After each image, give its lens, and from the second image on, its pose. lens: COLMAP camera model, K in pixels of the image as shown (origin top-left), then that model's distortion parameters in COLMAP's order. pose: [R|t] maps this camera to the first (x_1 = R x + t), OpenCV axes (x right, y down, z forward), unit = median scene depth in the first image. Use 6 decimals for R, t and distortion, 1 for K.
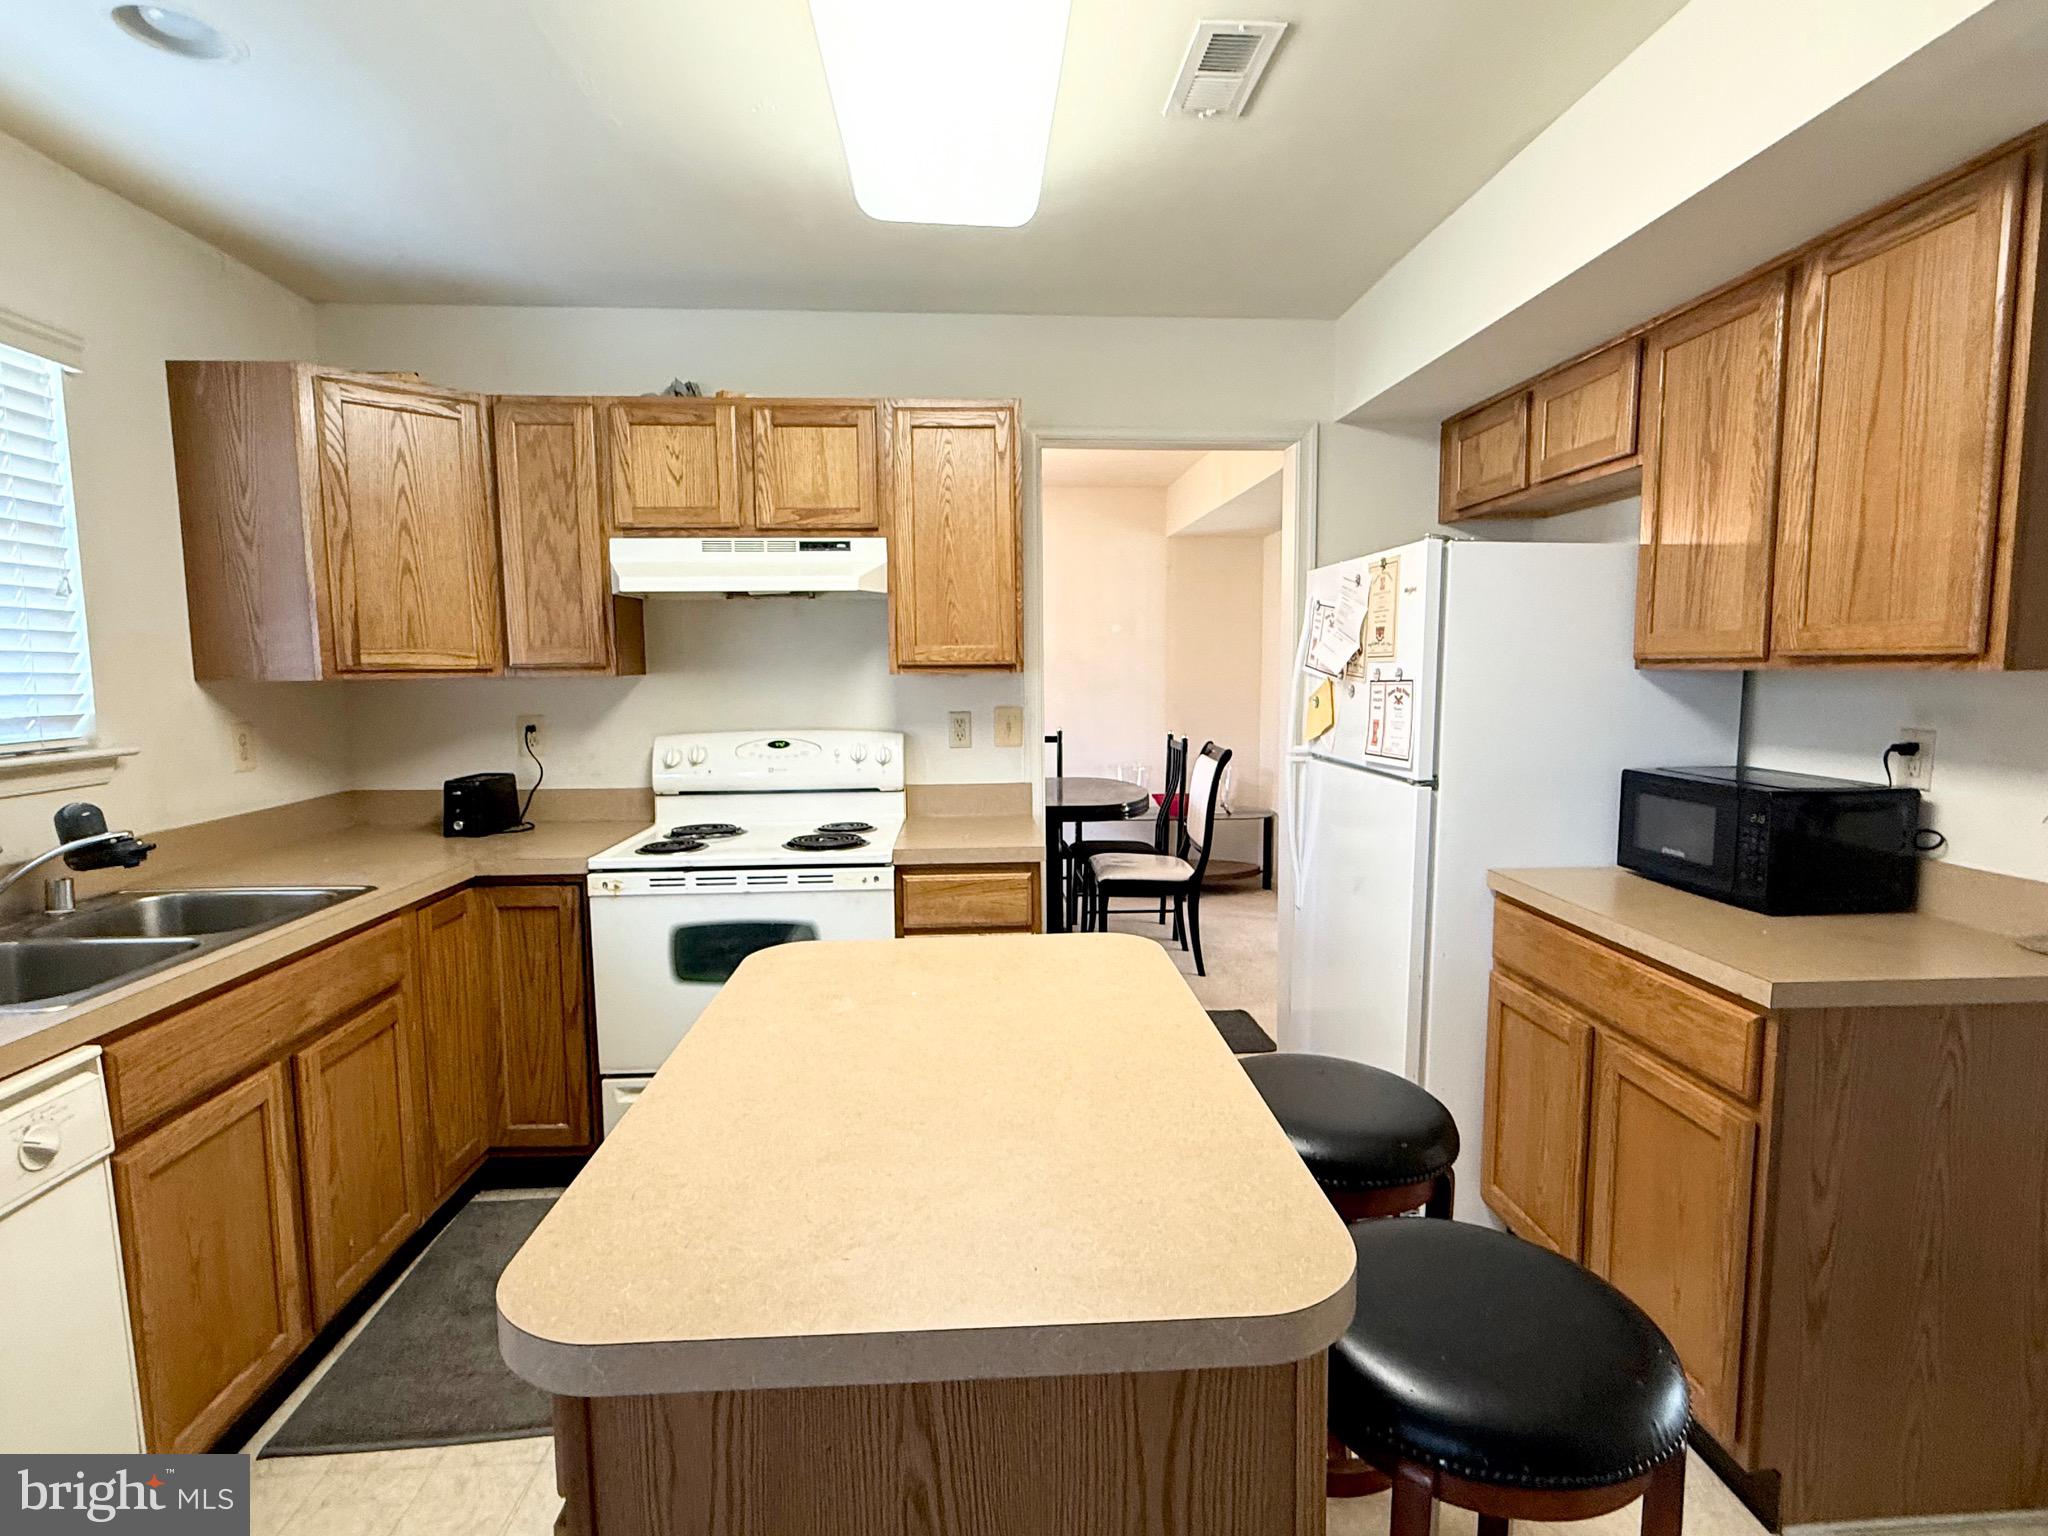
lens RADIAL K [[1039.5, 0, 1026.1], [0, 1039.5, 768.3], [0, 0, 1]] dist [0.006552, 0.001716]
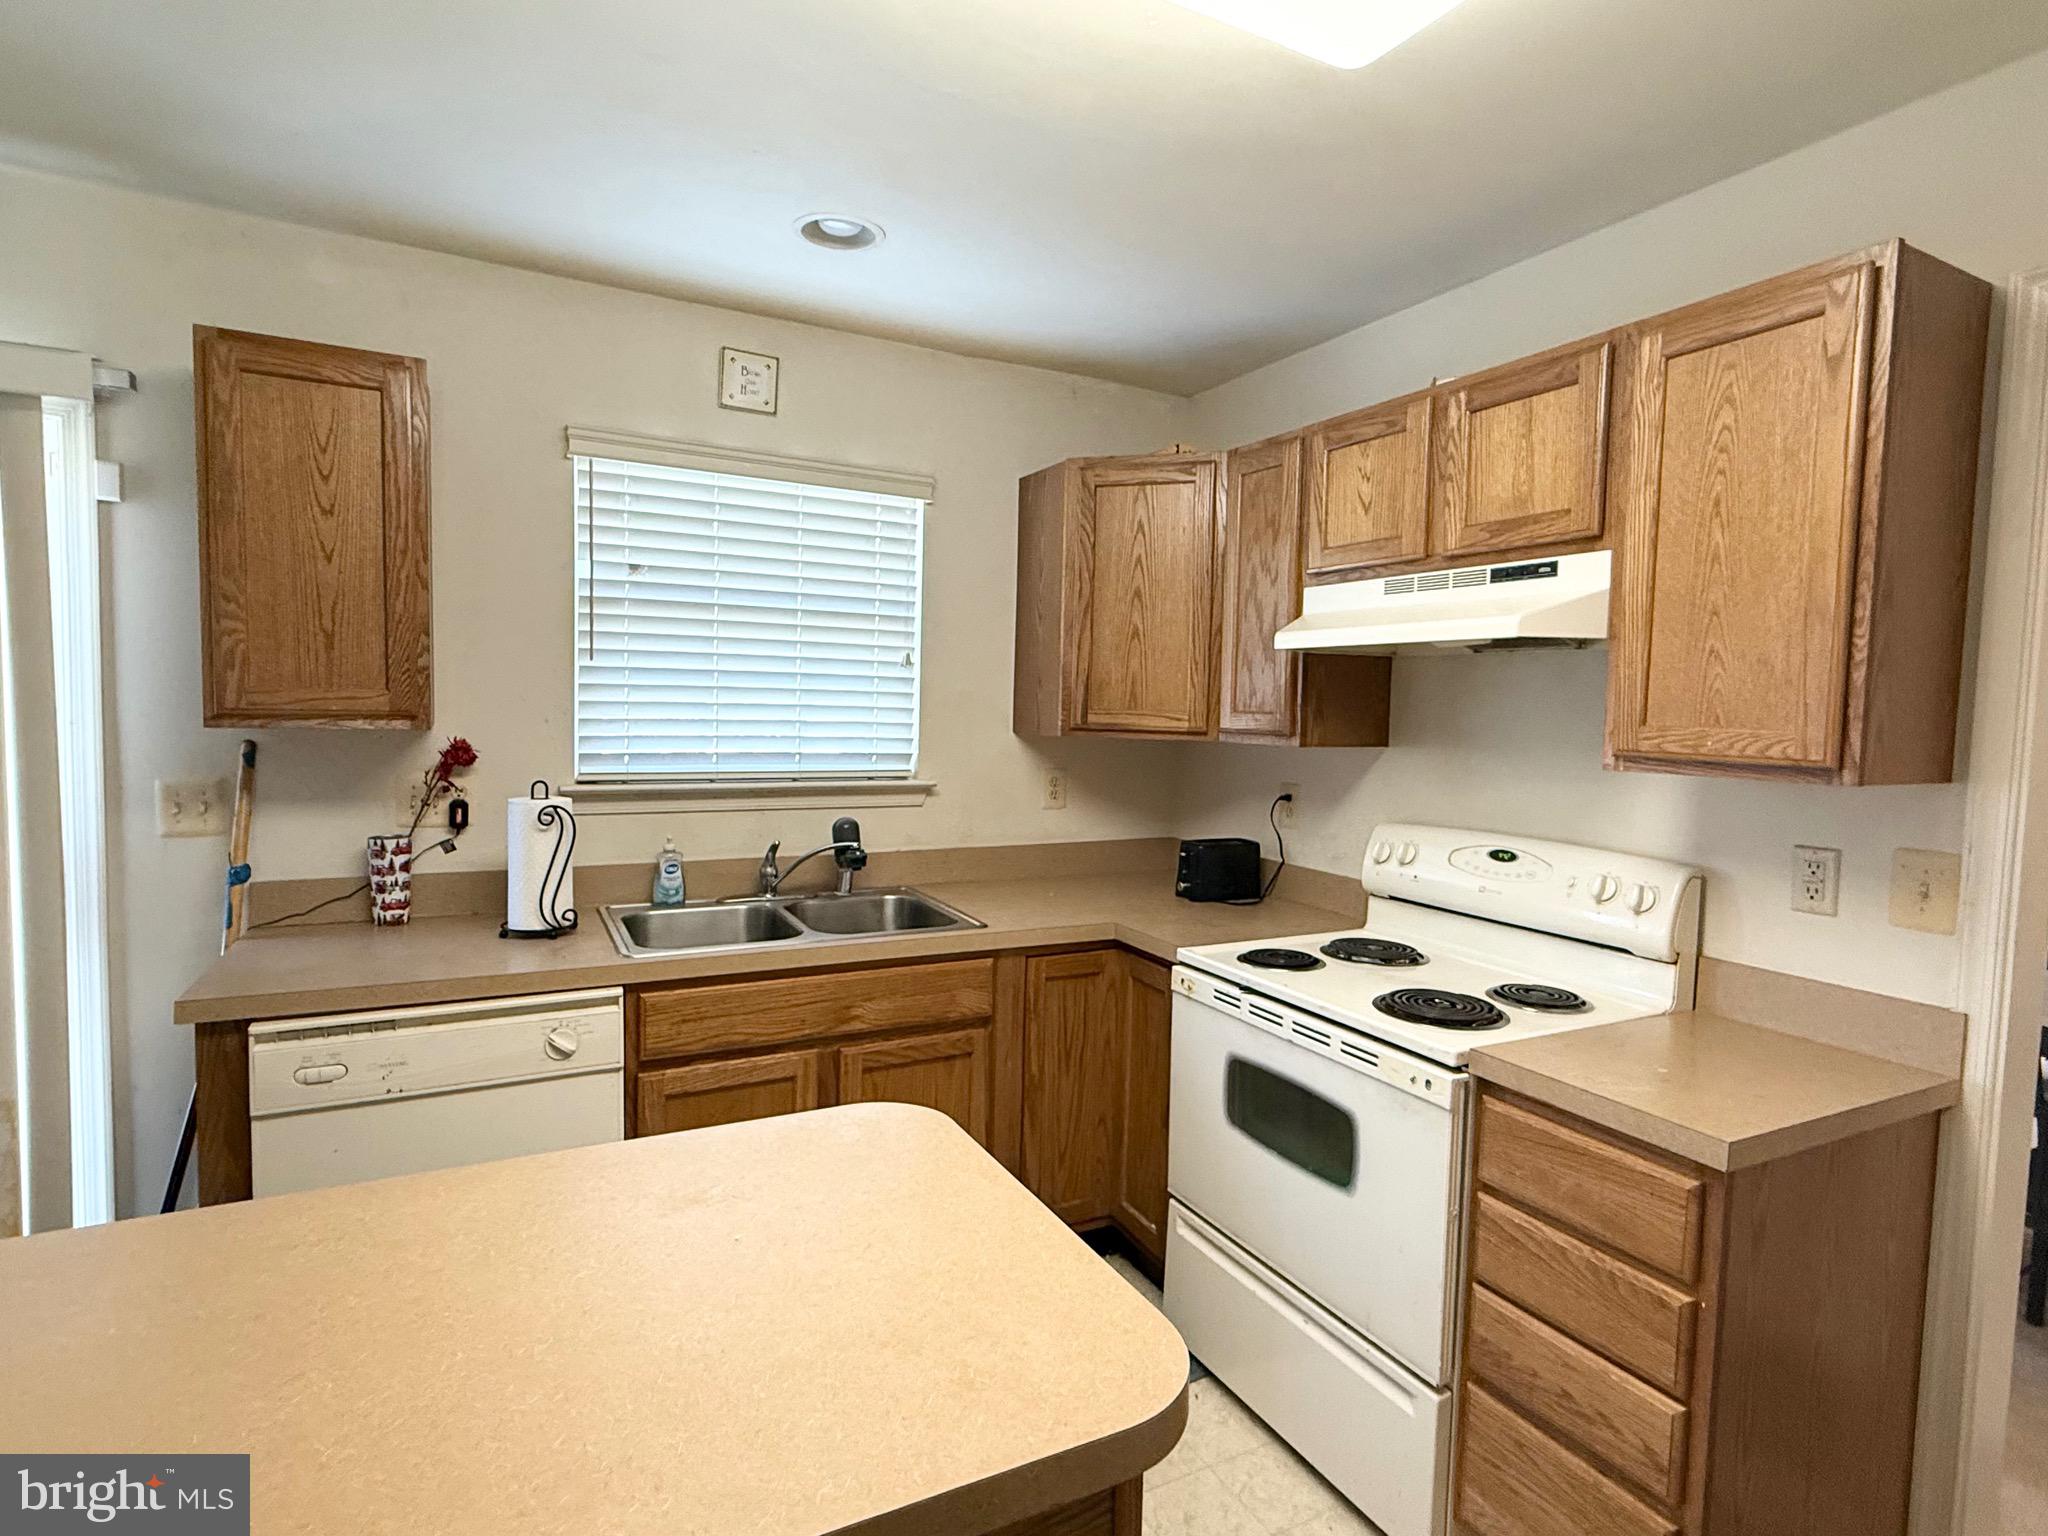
lens RADIAL K [[1039.5, 0, 1026.1], [0, 1039.5, 766.9], [0, 0, 1]] dist [0.006552, 0.001716]
pose [[0.410004, 0.075603, -0.908945, 0.300919], [-0.121854, 0.992165, 0.027559, -0.070220], [0.903907, 0.099459, 0.416004, 0.452514]]
